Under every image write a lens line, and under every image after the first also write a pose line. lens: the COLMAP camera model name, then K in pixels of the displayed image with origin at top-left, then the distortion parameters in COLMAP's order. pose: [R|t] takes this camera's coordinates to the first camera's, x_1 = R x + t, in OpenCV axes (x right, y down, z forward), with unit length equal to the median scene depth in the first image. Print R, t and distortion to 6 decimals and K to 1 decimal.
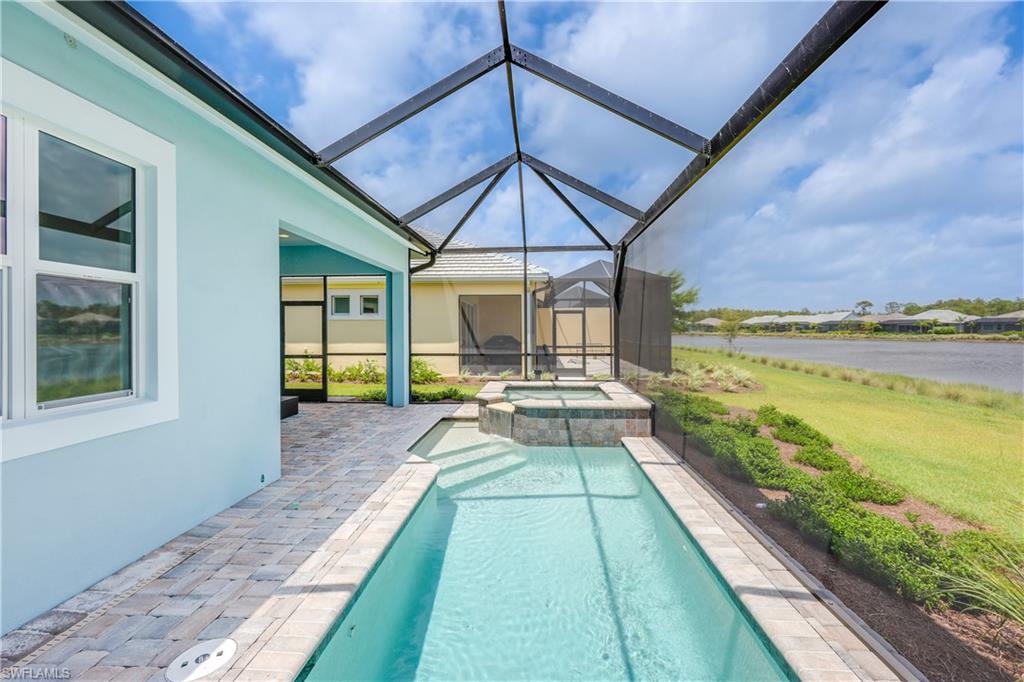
lens RADIAL K [[415.3, 0, 514.9], [0, 415.3, 328.4], [0, 0, 1]] dist [-0.000715, 0.000683]
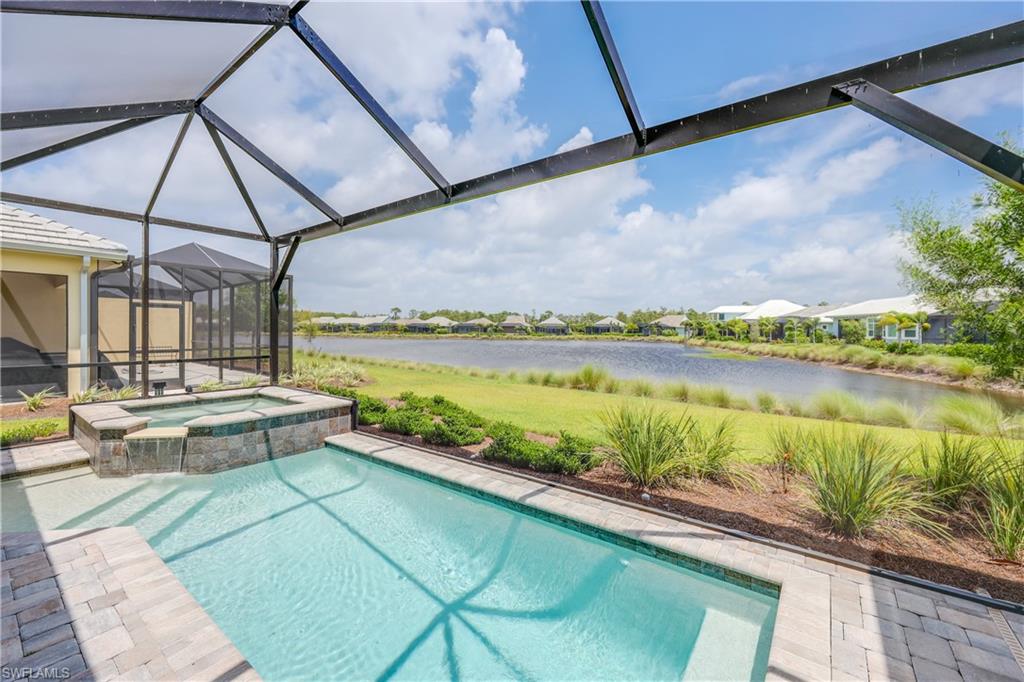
lens RADIAL K [[415.3, 0, 514.9], [0, 415.3, 328.4], [0, 0, 1]] dist [-0.000715, 0.000683]
pose [[0.555533, 0.008790, 0.831448, -0.313149], [-0.008335, 0.999953, -0.005002, 0.000975], [-0.831453, -0.004151, 0.555580, 0.067348]]
